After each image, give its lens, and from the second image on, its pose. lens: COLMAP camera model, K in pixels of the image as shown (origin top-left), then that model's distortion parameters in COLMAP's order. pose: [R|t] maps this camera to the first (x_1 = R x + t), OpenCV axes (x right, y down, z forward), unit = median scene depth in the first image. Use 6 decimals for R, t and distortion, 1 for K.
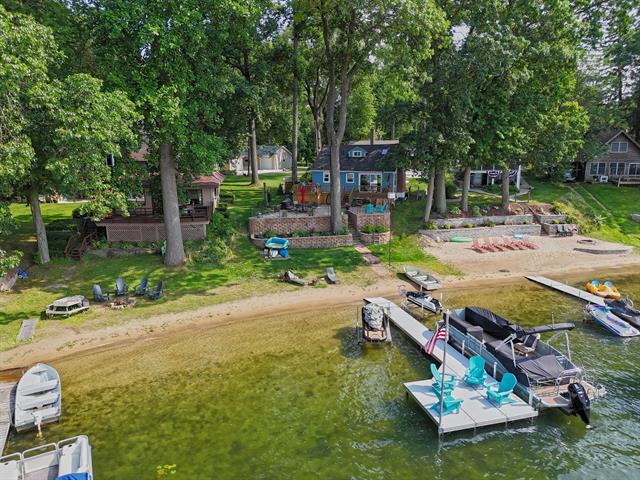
lens RADIAL K [[447.1, 0, 320.7], [0, 447.1, 242.1], [0, 0, 1]] dist [-0.002851, -0.011943]
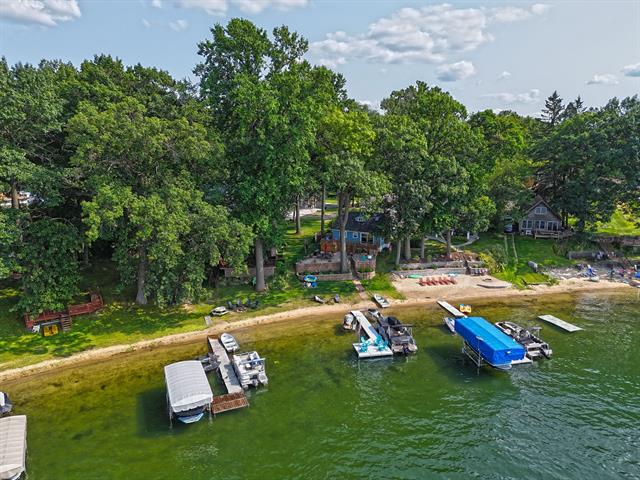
lens RADIAL K [[447.1, 0, 320.9], [0, 447.1, 237.8], [0, 0, 1]] dist [-0.002851, -0.011943]
pose [[0.996568, 0.017621, -0.080886, 0.098551], [-0.018145, 0.999819, -0.005744, -0.165606], [0.080770, 0.007192, 0.996707, -0.908567]]
